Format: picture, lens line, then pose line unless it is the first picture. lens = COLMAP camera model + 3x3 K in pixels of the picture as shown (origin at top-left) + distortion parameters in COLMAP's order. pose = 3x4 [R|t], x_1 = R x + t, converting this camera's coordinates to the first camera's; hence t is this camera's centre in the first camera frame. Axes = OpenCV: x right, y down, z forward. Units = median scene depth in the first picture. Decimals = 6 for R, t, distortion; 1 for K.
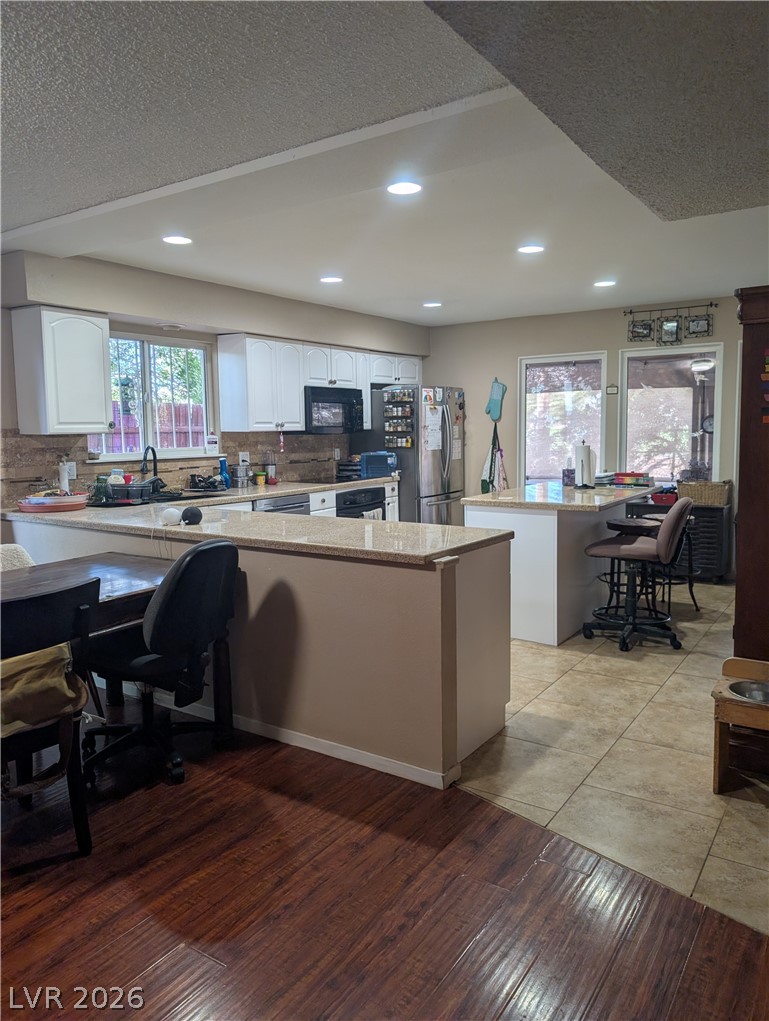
lens RADIAL K [[735.3, 0, 384.4], [0, 735.3, 509.4], [0, 0, 1]] dist [0.050558, -0.027401]
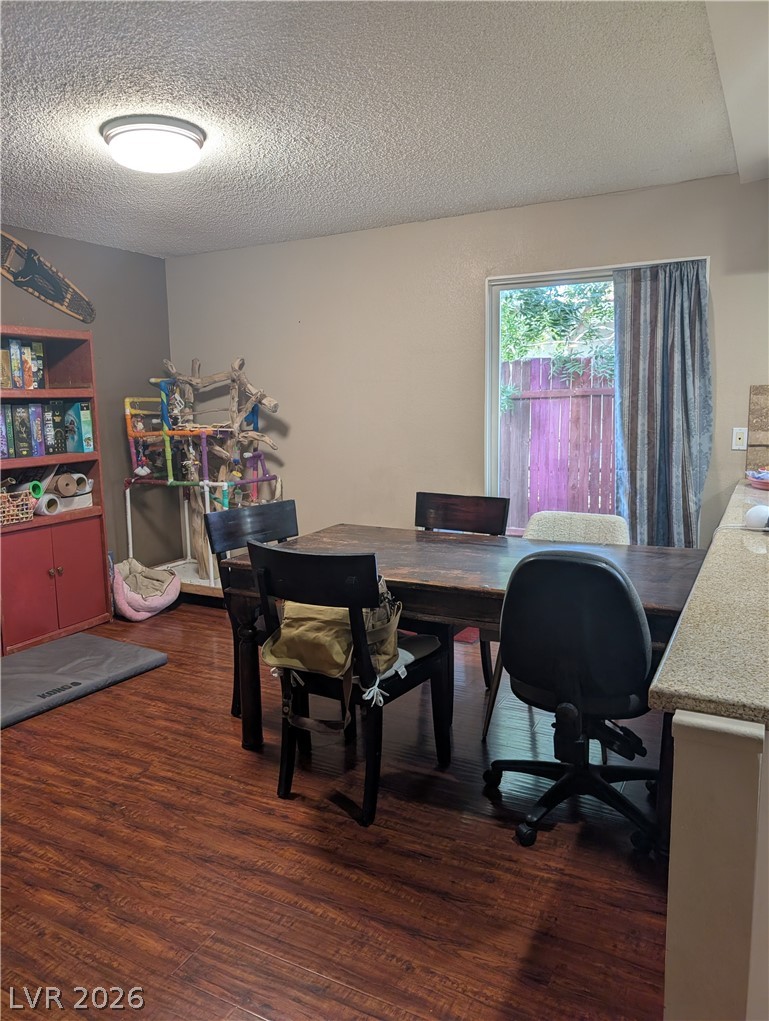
lens RADIAL K [[735.3, 0, 382.7], [0, 735.3, 507.5], [0, 0, 1]] dist [0.050558, -0.027401]
pose [[0.094209, 0.144937, -0.984946, 0.514179], [-0.087111, 0.986751, 0.136871, -0.092041], [0.991734, 0.072905, 0.105586, 0.889179]]
